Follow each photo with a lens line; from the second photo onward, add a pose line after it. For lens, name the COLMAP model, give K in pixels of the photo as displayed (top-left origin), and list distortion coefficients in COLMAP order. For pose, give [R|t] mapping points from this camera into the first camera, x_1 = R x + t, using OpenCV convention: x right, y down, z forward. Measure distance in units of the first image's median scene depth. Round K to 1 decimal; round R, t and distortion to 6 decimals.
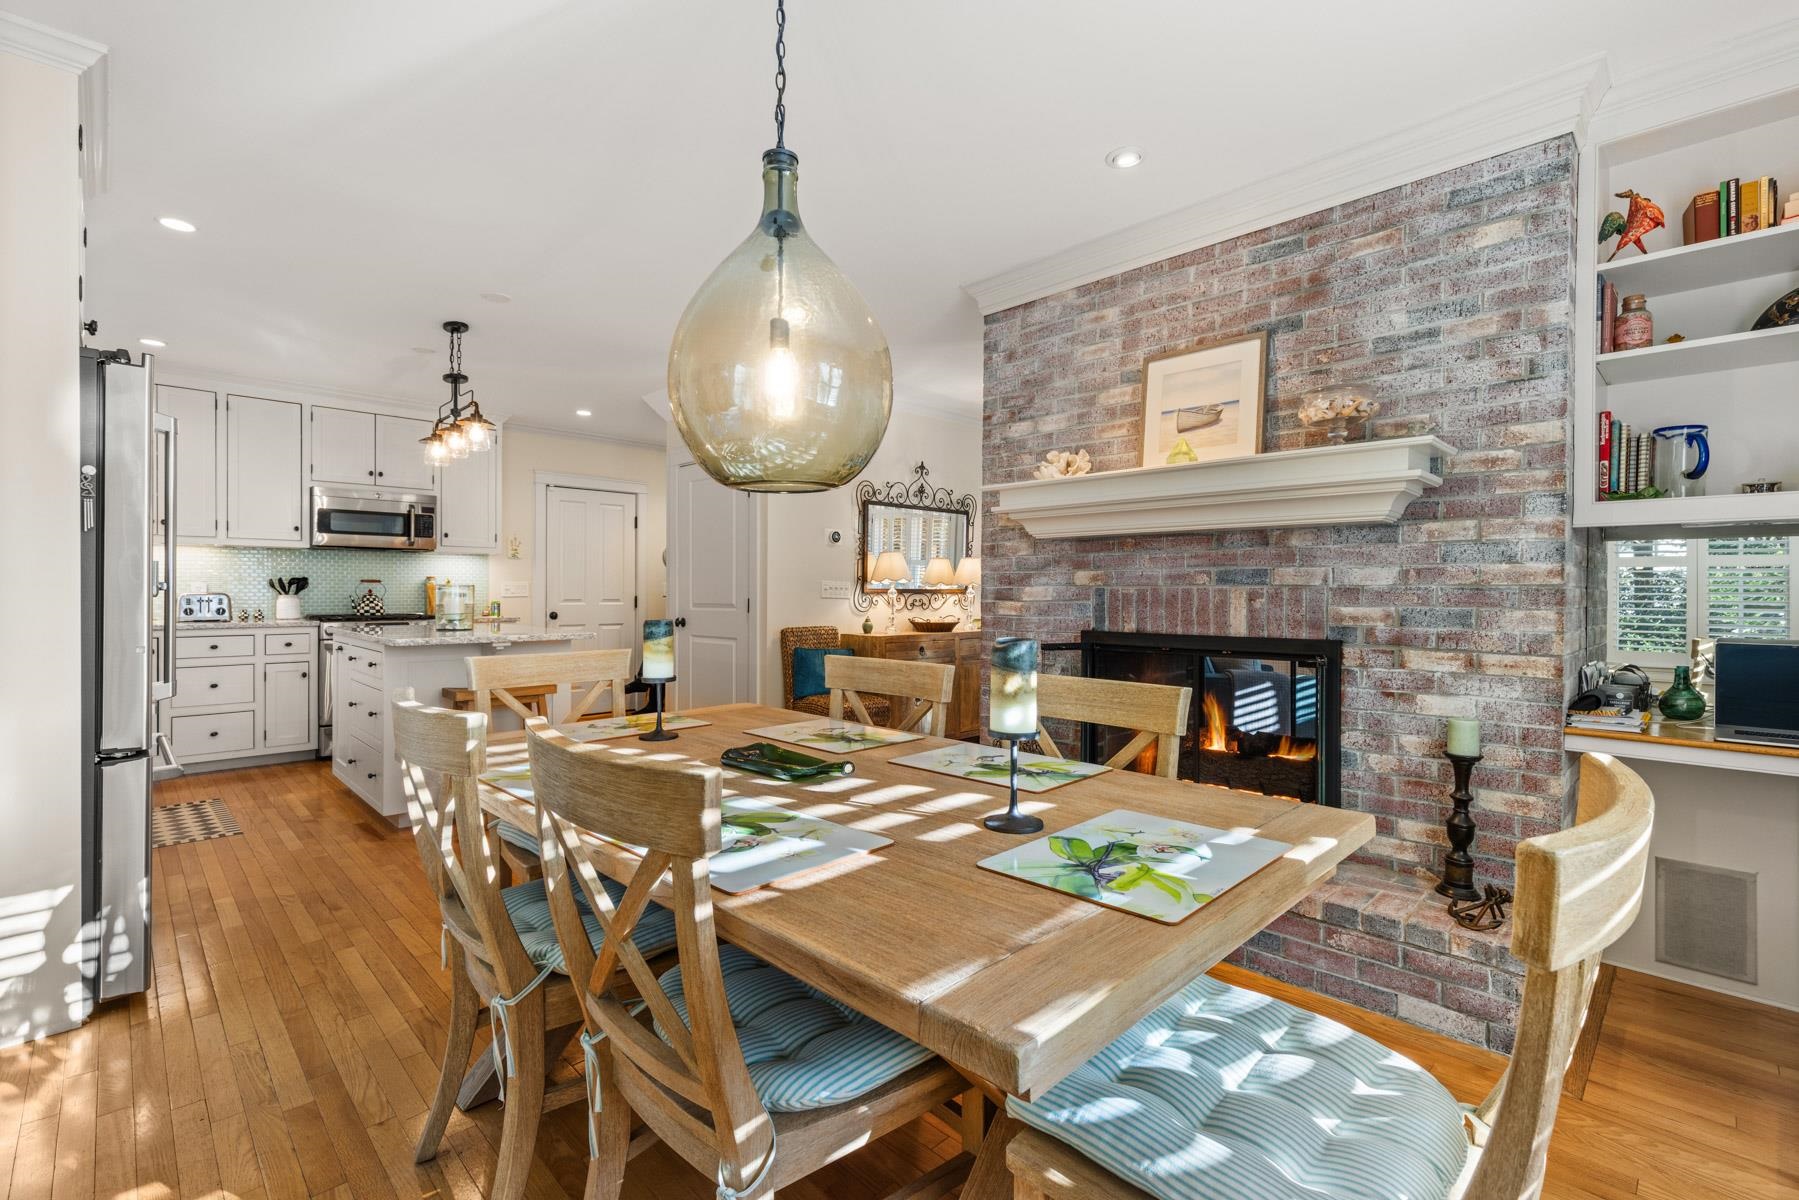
lens RADIAL K [[815.1, 0, 898.7], [0, 815.1, 590.1], [0, 0, 1]] dist [0.003449, -0.001385]
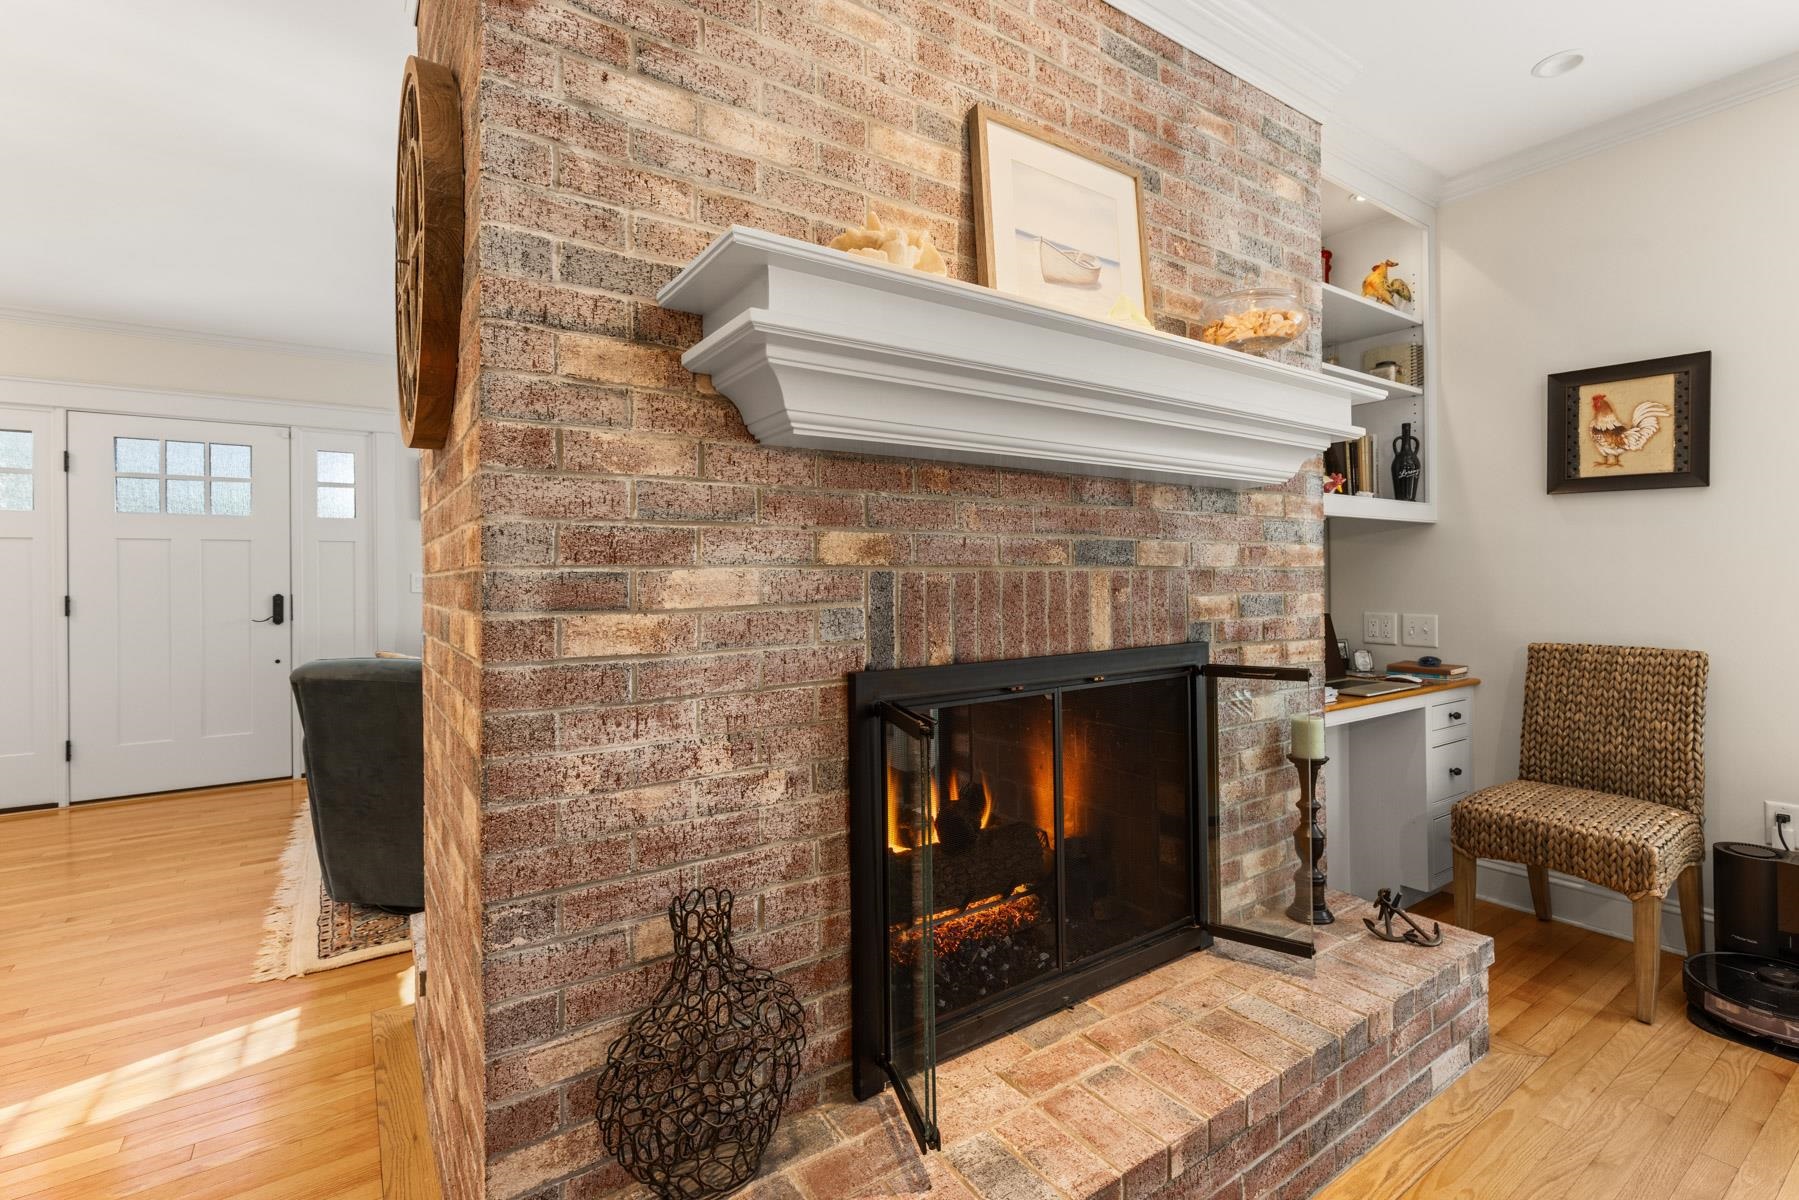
lens RADIAL K [[815.1, 0, 921.0], [0, 815.1, 575.7], [0, 0, 1]] dist [0.003449, -0.001385]
pose [[0.158421, -0.002547, 0.987368, -0.171030], [0.008795, 0.999961, 0.001169, -0.000604], [-0.987333, 0.008499, 0.158437, 0.856226]]
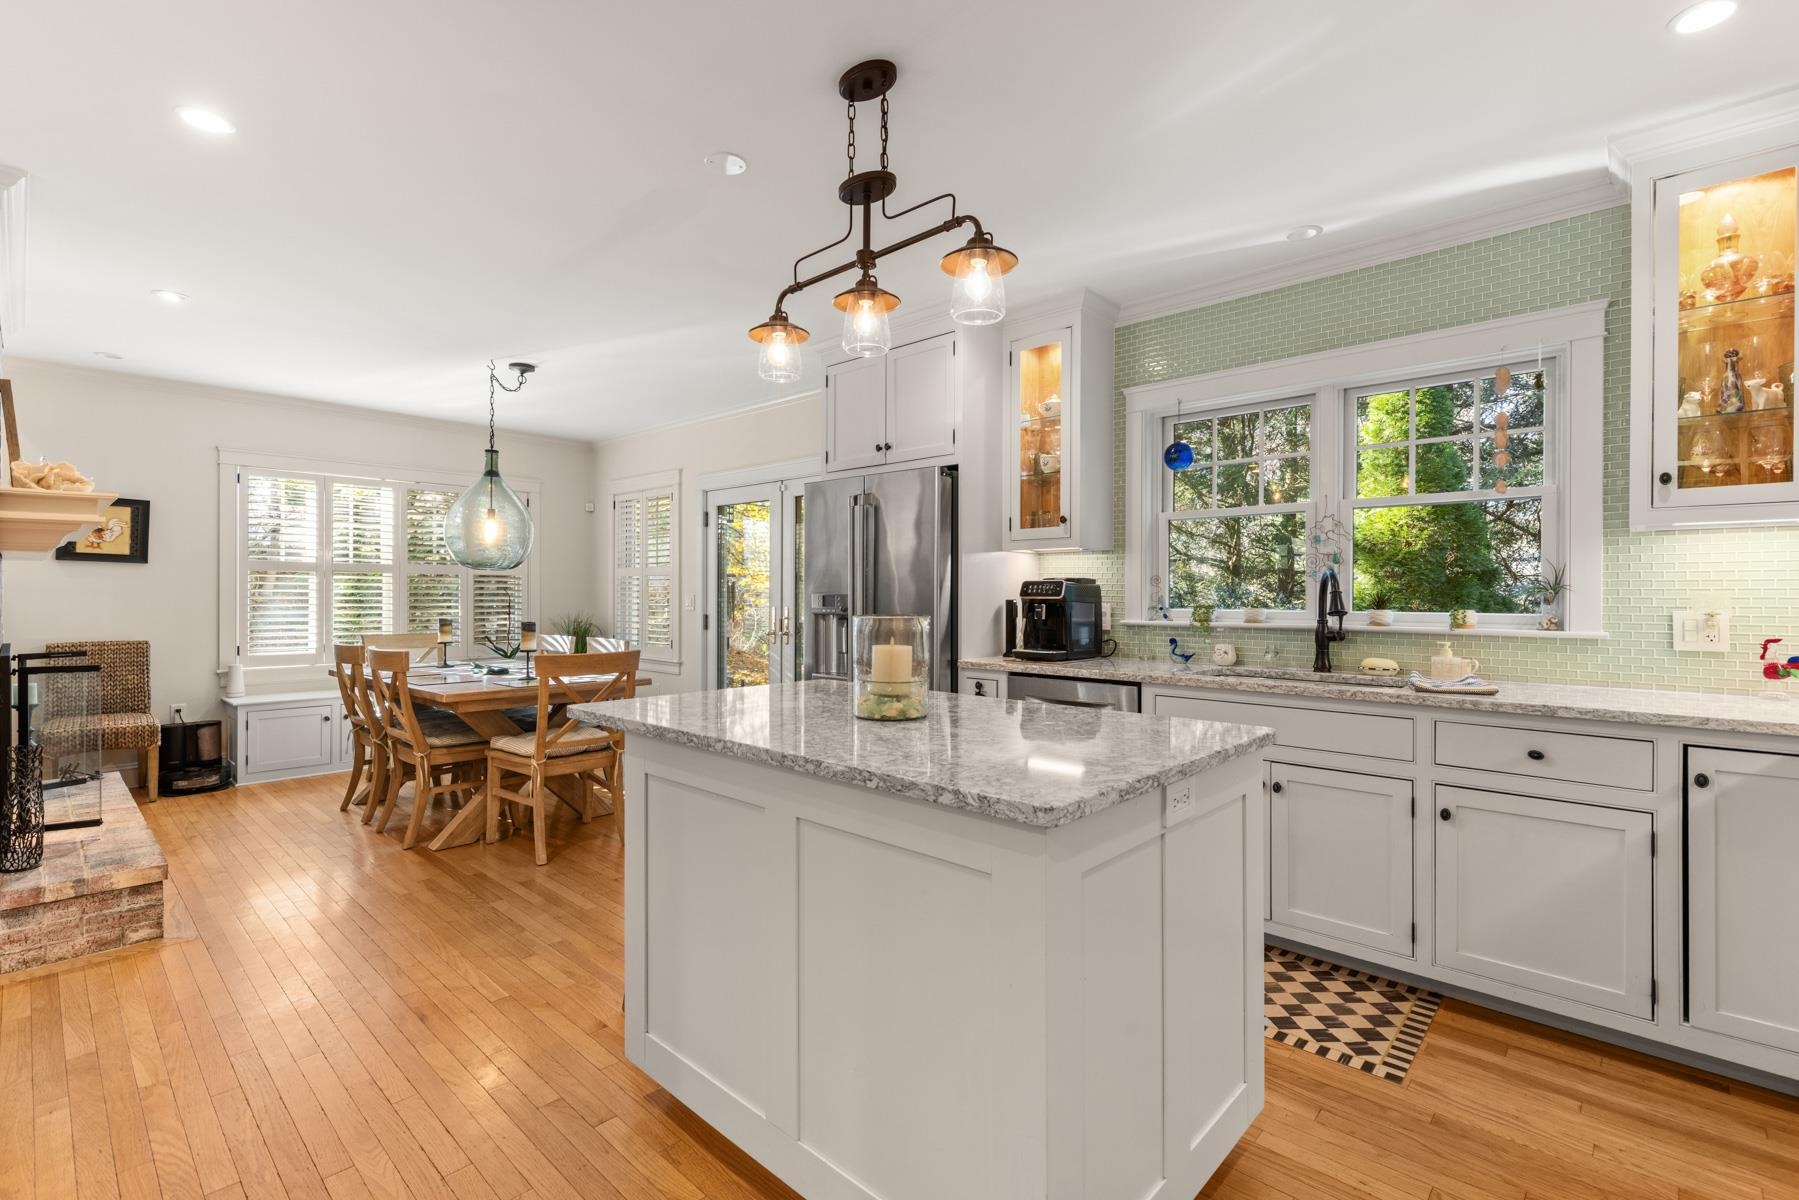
lens RADIAL K [[815.1, 0, 936.0], [0, 815.1, 595.6], [0, 0, 1]] dist [0.003449, -0.001385]
pose [[-0.996957, -0.006658, -0.077669, -0.687183], [-0.006789, 0.999976, 0.001432, -0.022935], [0.077658, 0.001955, -0.996978, 1.883523]]
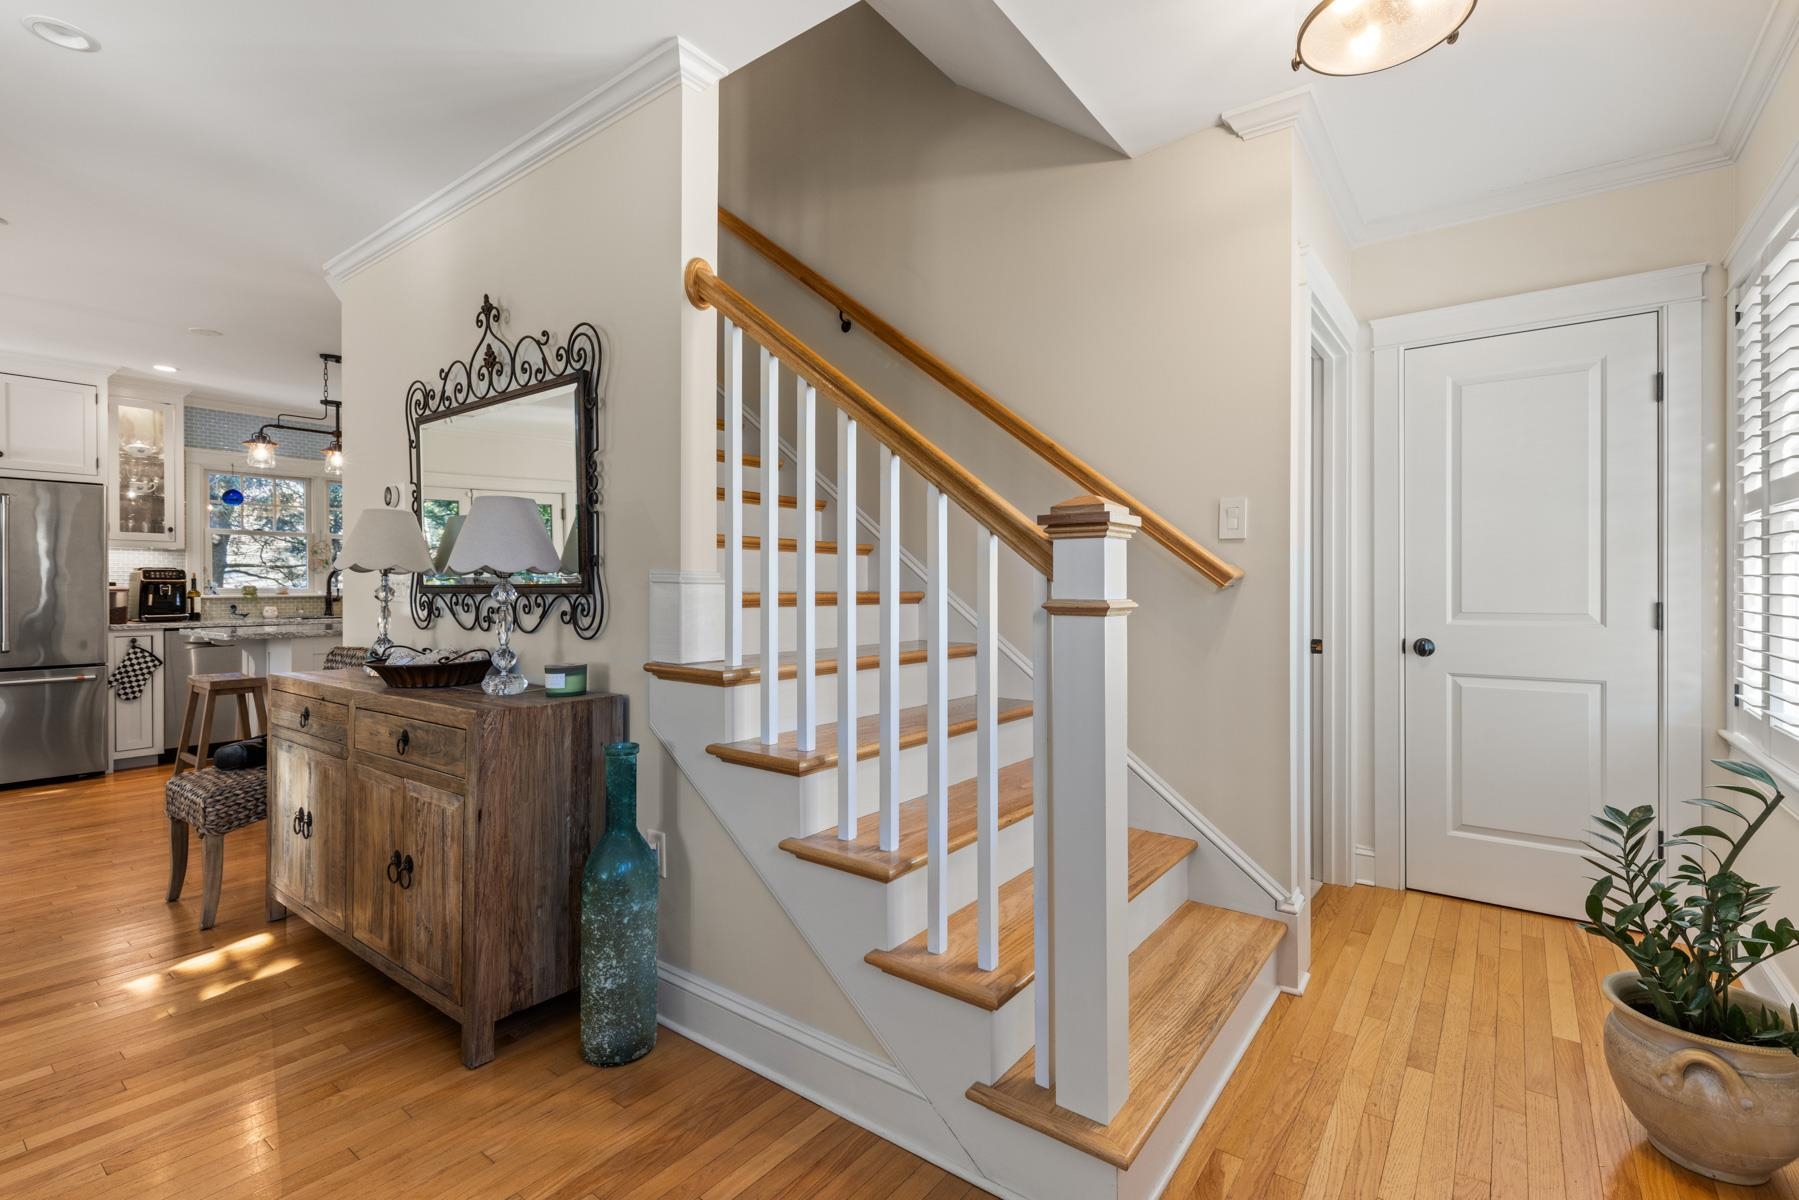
lens RADIAL K [[815.1, 0, 908.4], [0, 815.1, 591.0], [0, 0, 1]] dist [0.003449, -0.001385]
pose [[0.162542, -0.002240, -0.986699, 0.872040], [0.002545, 0.999995, -0.001851, 0.007002], [0.986698, -0.002210, 0.162547, 2.024604]]
